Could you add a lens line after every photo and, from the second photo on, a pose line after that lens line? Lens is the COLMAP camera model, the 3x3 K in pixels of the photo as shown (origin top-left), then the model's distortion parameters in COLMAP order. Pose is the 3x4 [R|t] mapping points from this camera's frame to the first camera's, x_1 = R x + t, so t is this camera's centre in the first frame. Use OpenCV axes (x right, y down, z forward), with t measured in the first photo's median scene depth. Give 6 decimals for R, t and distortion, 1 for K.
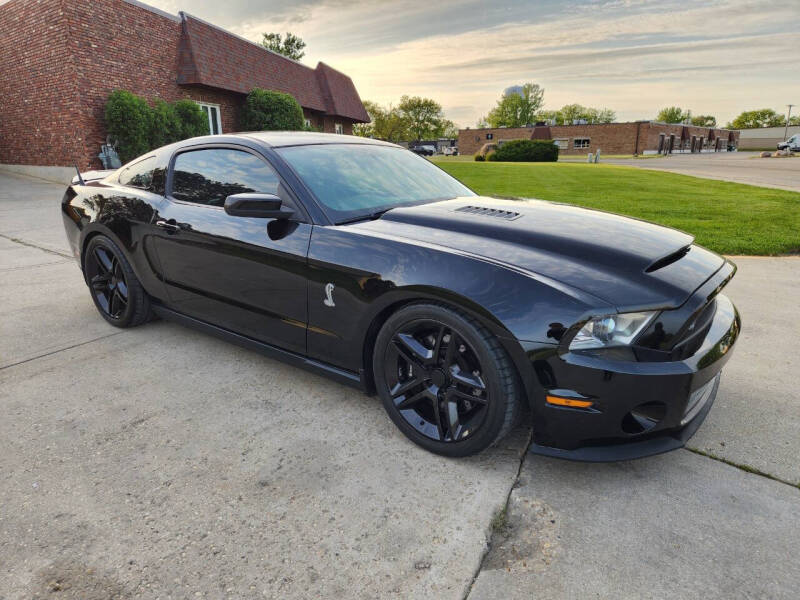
lens RADIAL K [[535.9, 0, 405.3], [0, 535.9, 298.2], [0, 0, 1]] dist [0.061790, -0.051118]
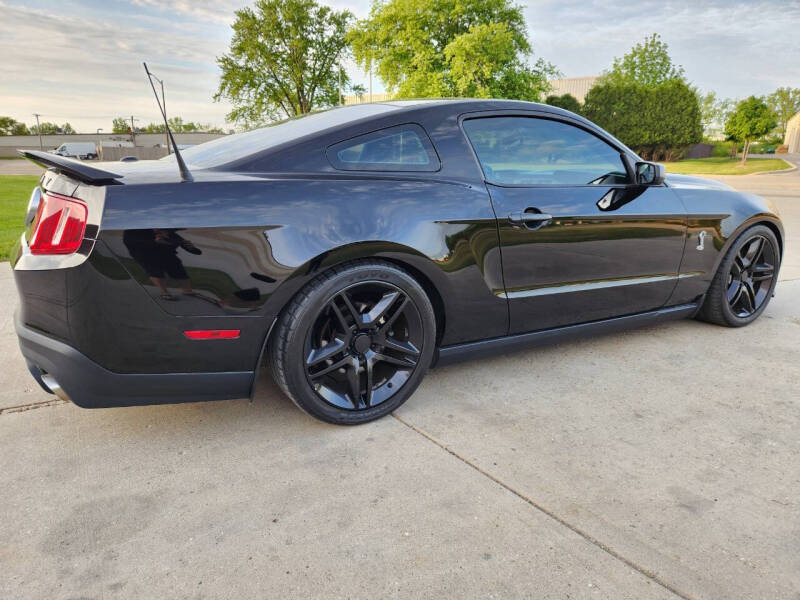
lens RADIAL K [[535.9, 0, 396.4], [0, 535.9, 300.9], [0, 0, 1]] dist [0.061790, -0.051118]
pose [[0.373602, -0.230858, 0.898402, -0.189326], [0.241026, 0.959427, 0.146308, -0.027359], [-0.895728, 0.161878, 0.414086, 0.138027]]
